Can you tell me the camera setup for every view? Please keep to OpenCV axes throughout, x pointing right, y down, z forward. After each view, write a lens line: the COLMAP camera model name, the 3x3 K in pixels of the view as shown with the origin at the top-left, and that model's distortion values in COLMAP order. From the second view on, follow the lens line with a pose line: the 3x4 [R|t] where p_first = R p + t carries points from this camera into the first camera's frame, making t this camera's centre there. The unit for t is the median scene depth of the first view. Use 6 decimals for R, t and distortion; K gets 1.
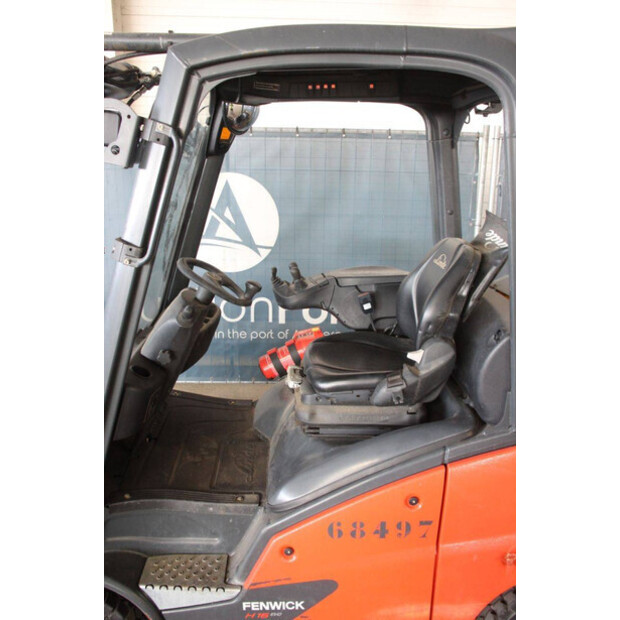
lens RADIAL K [[558.9, 0, 311.9], [0, 558.9, 312.3], [0, 0, 1]] dist [-0.123576, 0.123411]
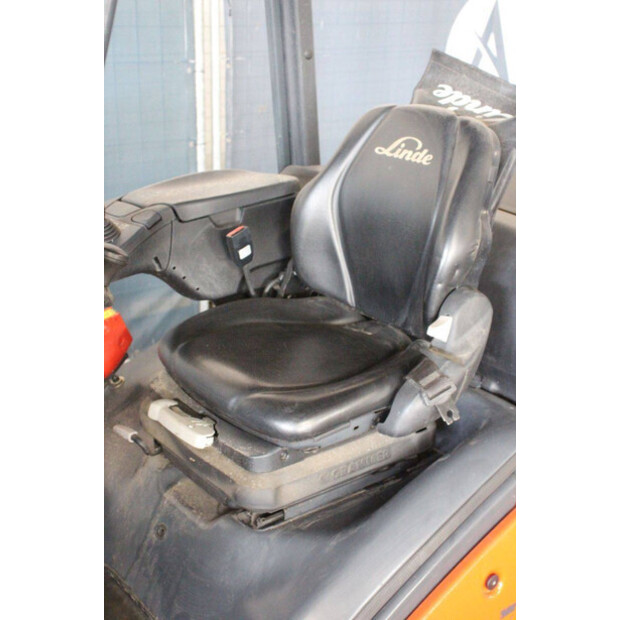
lens RADIAL K [[918.5, 0, 308.9], [0, 918.5, 310.7], [0, 0, 1]] dist [0.009196, 0.029182]
pose [[0.795184, -0.208512, 0.569389, -0.401318], [0.145714, 0.977211, 0.154360, -0.092610], [-0.588599, -0.039776, 0.807446, 0.317177]]
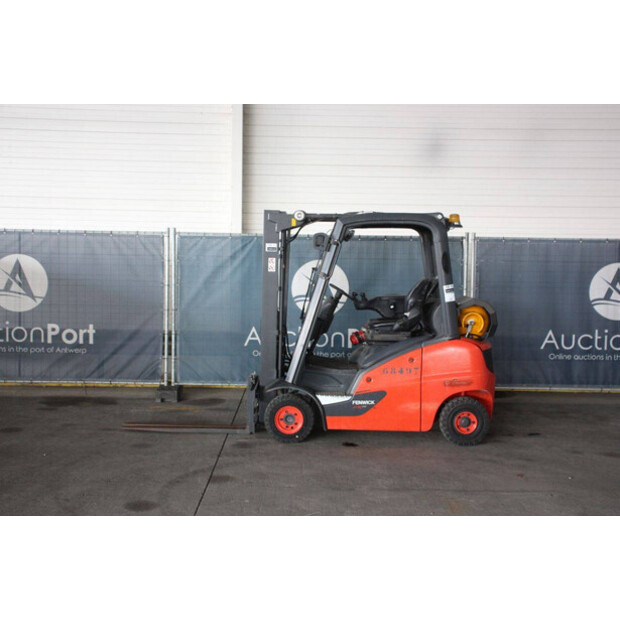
lens RADIAL K [[846.9, 0, 309.4], [0, 846.9, 307.7], [0, 0, 1]] dist [0.035440, 0.060574]
pose [[0.999494, -0.002358, -0.031730, -0.196489], [-0.004580, 0.976205, -0.216803, 0.946099], [0.031486, 0.216839, 0.975700, -3.152253]]
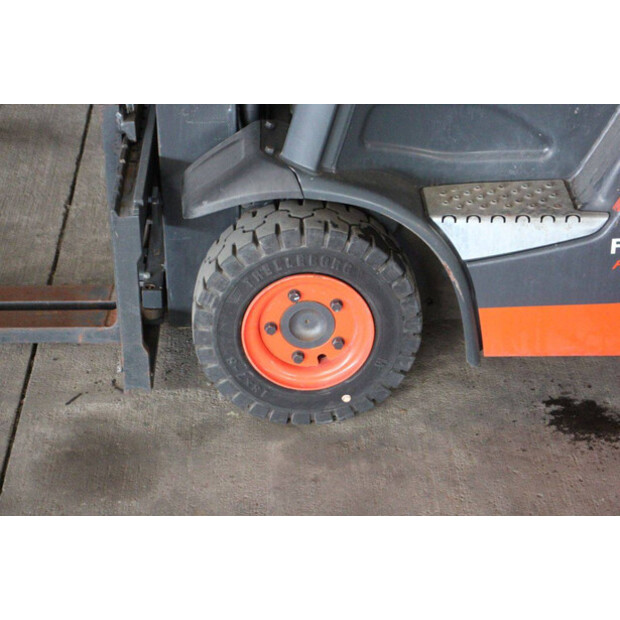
lens RADIAL K [[1467.5, 0, 311.8], [0, 1467.5, 308.0], [0, 0, 1]] dist [0.356766, 1.100811]
pose [[0.999588, -0.026635, -0.010682, -0.403625], [0.028300, 0.976605, 0.213172, 0.240110], [0.004755, -0.213387, 0.976956, -0.533156]]
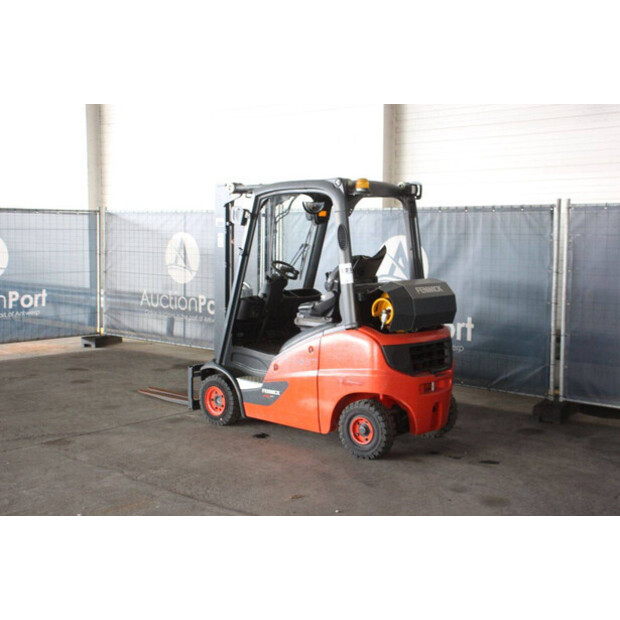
lens RADIAL K [[846.9, 0, 309.4], [0, 846.9, 307.7], [0, 0, 1]] dist [0.035440, 0.060574]
pose [[0.726874, 0.048351, -0.685067, 2.574588], [-0.181206, 0.975672, -0.123403, 0.572853], [0.662434, 0.213837, 0.717952, -1.688378]]
